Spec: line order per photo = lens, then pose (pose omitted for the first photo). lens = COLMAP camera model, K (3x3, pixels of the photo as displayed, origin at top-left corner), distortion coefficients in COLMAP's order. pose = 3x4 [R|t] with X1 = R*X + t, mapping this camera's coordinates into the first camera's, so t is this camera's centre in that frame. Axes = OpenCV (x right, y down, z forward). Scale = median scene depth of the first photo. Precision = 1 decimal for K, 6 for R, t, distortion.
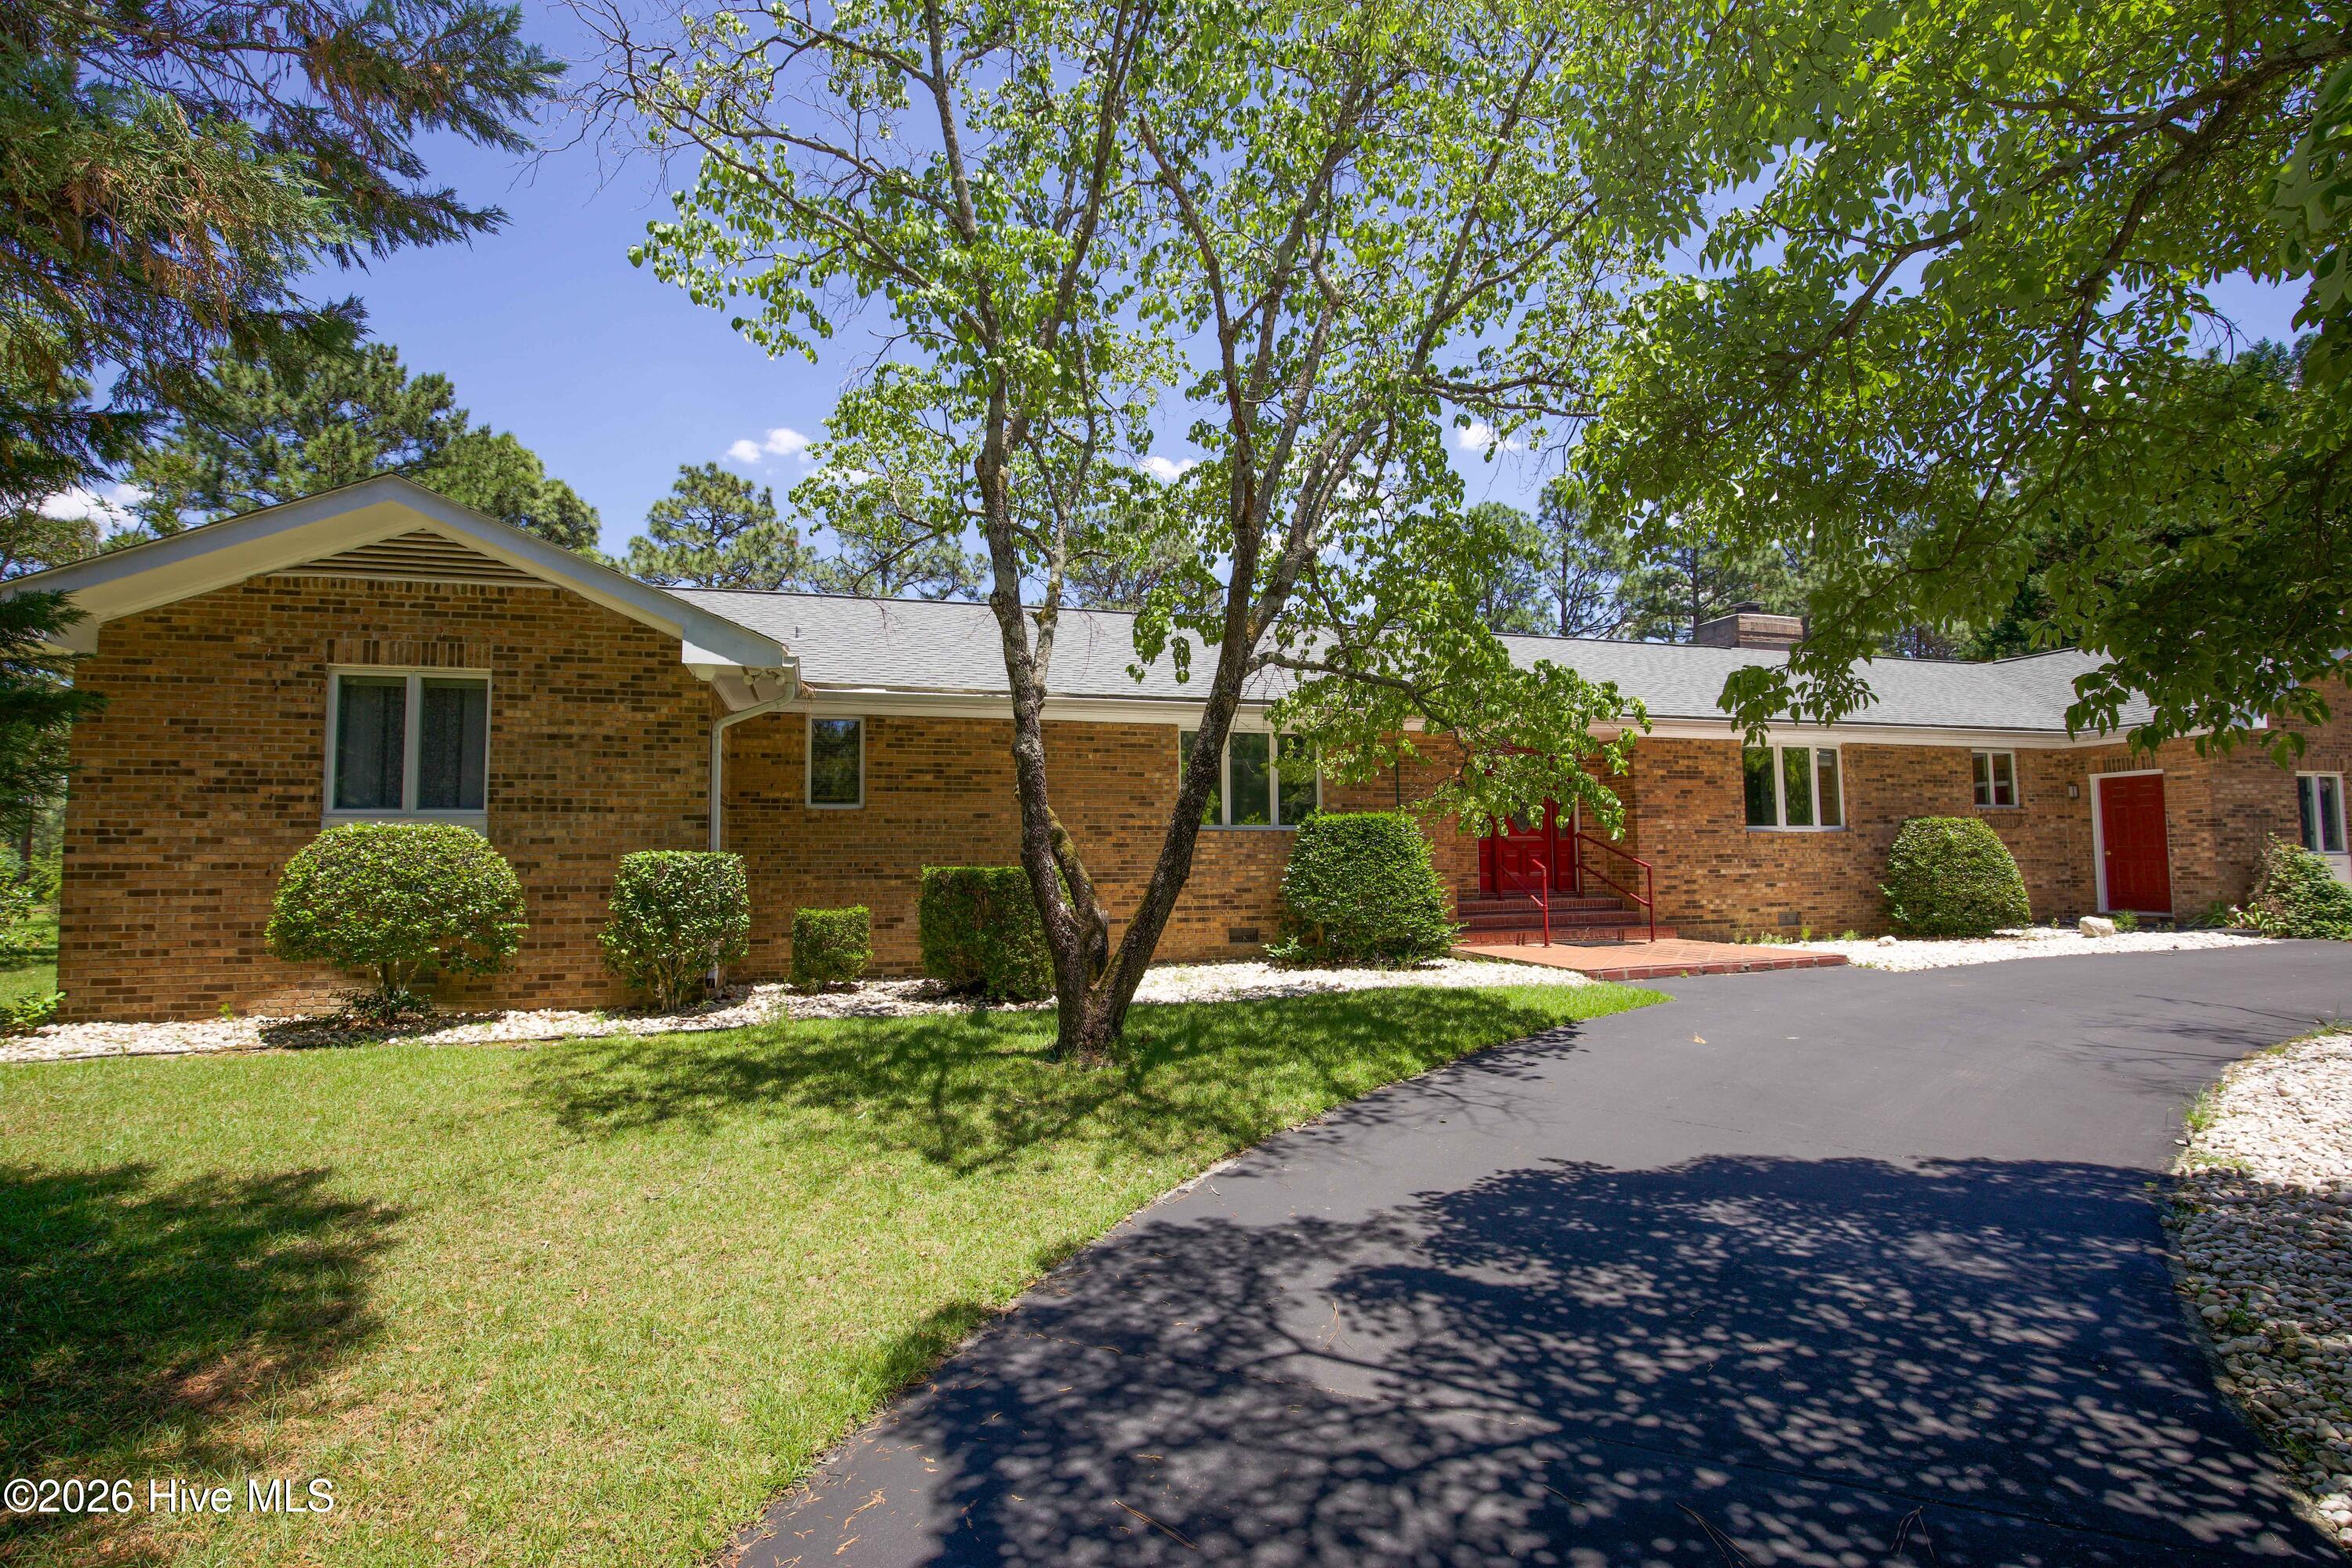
lens RADIAL K [[914.8, 0, 1170.7], [0, 914.8, 797.6], [0, 0, 1]] dist [-0.007504, 0.000000]
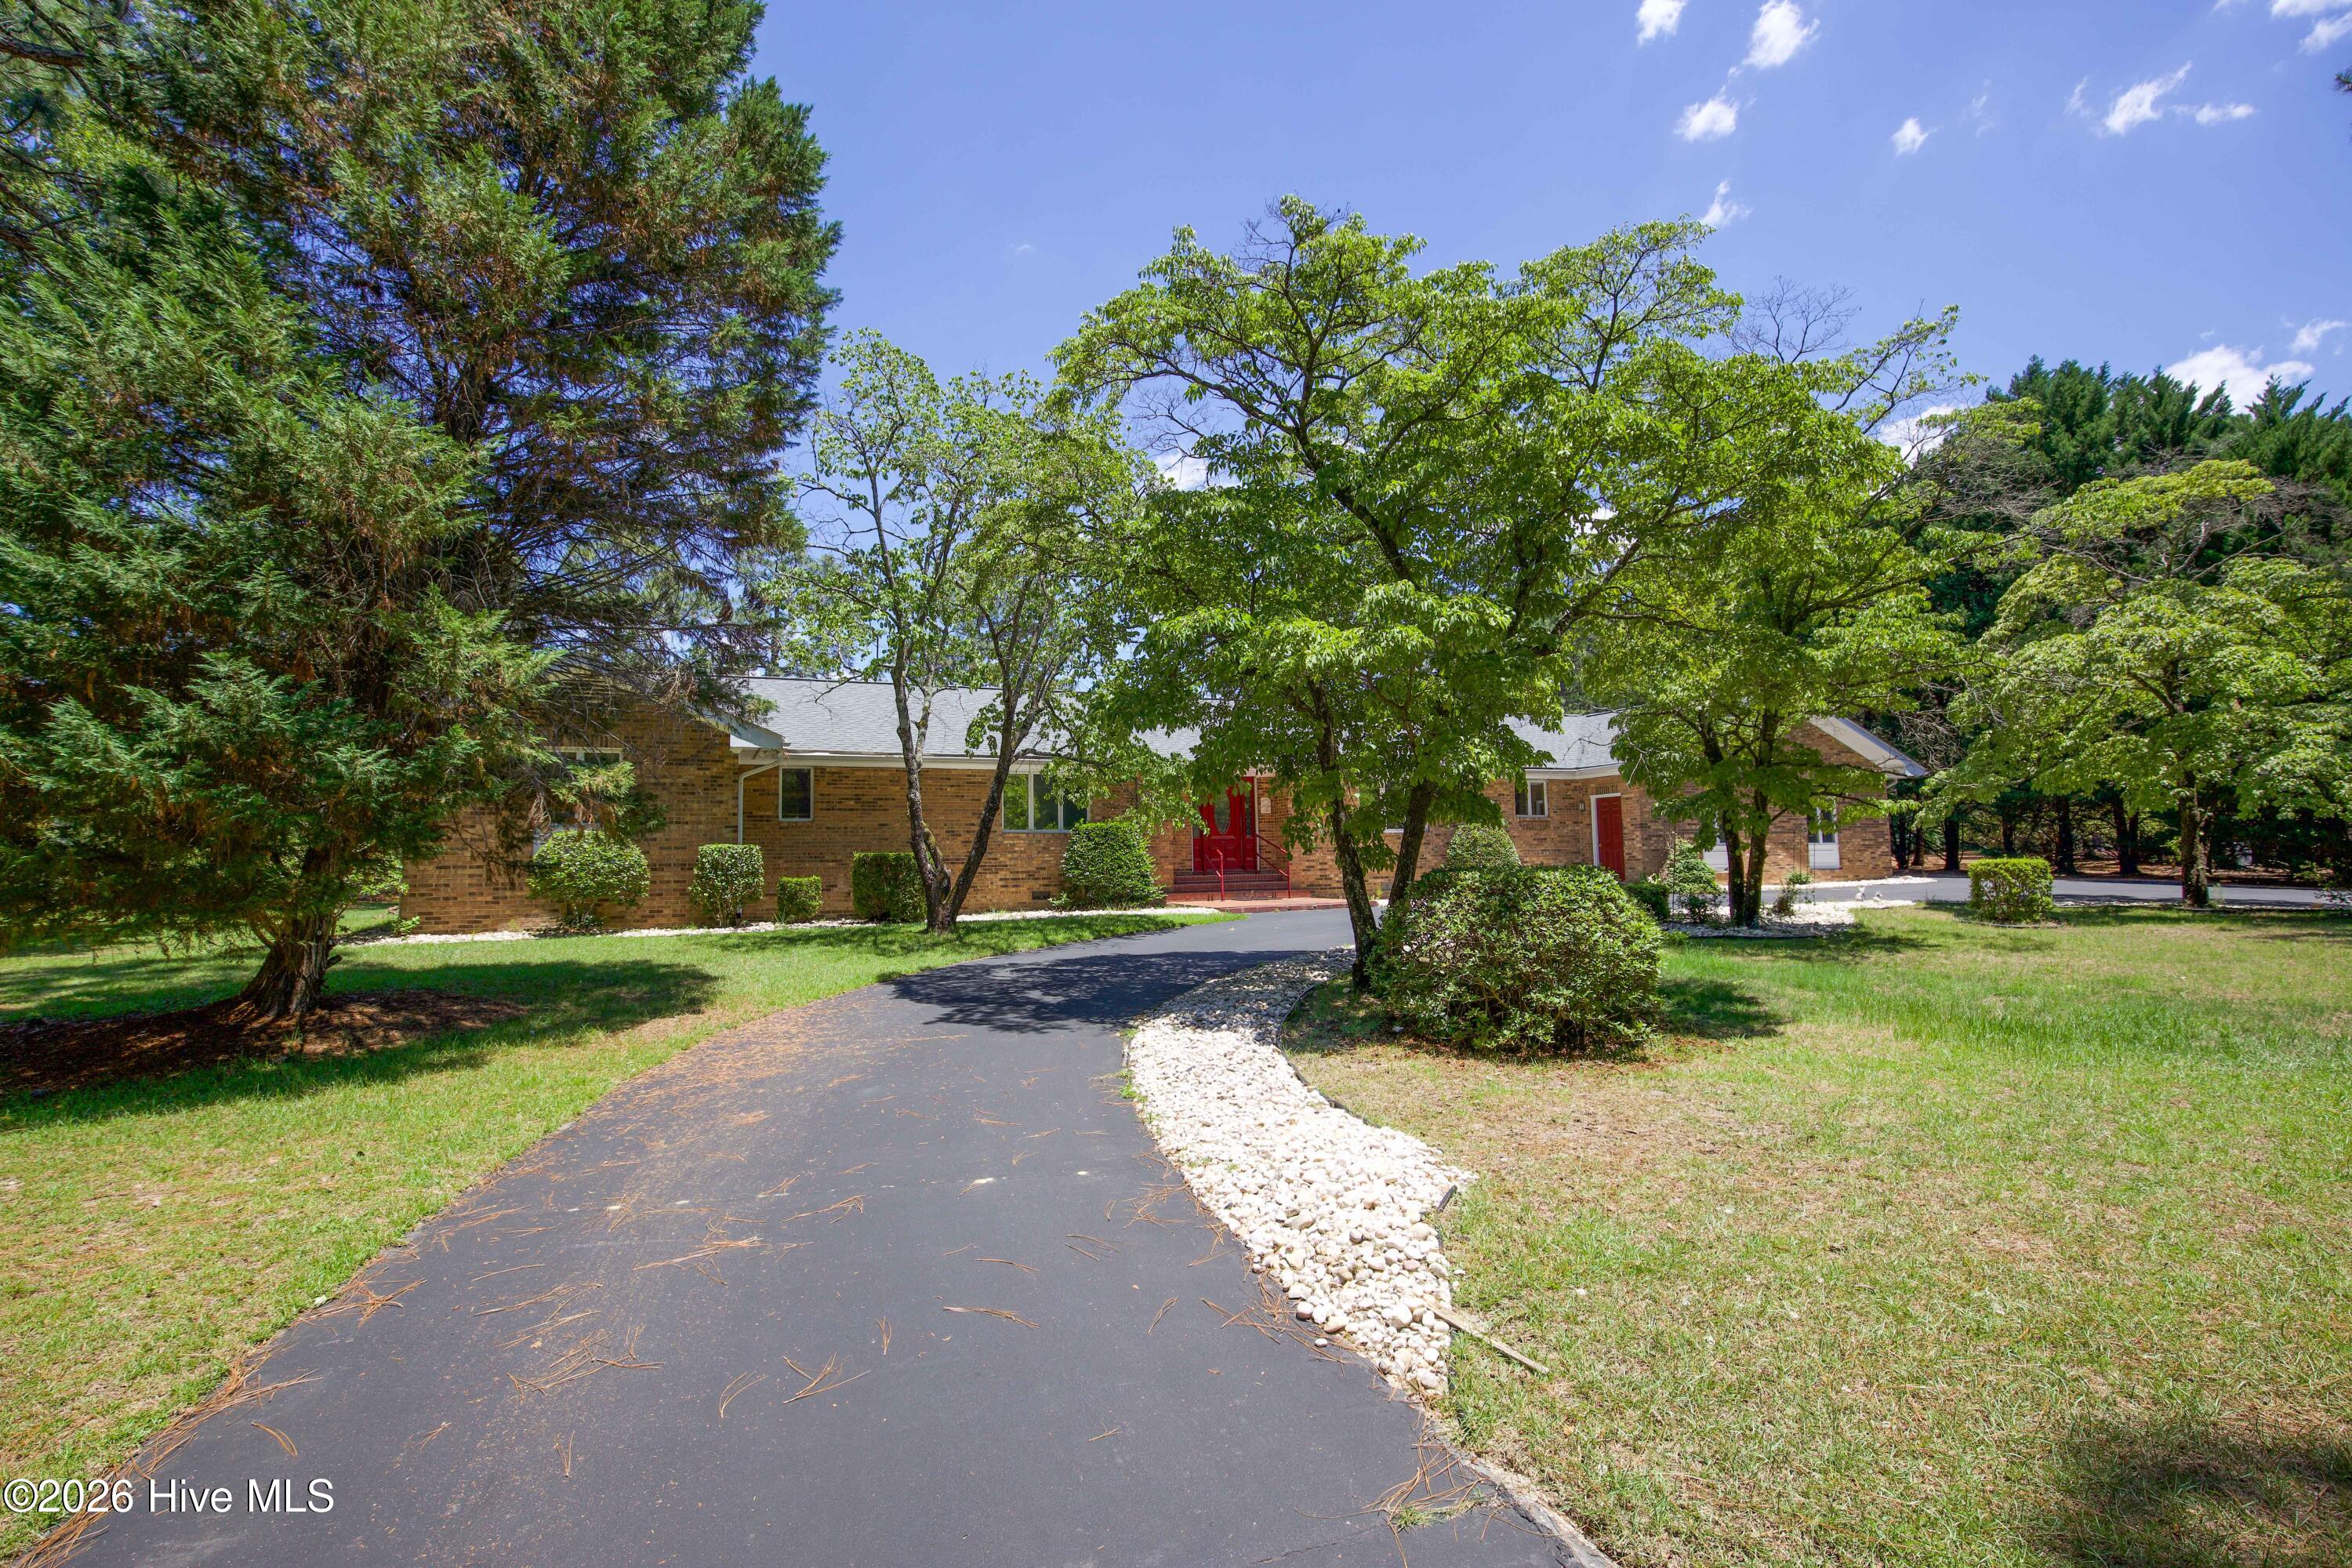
lens RADIAL K [[1100.5, 0, 1174.3], [0, 1100.5, 773.4], [0, 0, 1]] dist [-0.019914, 0.000587]
pose [[0.995922, 0.000317, 0.090218, 0.190618], [0.001644, 0.999764, -0.021670, -0.039527], [-0.090204, 0.021730, 0.995686, -1.402077]]
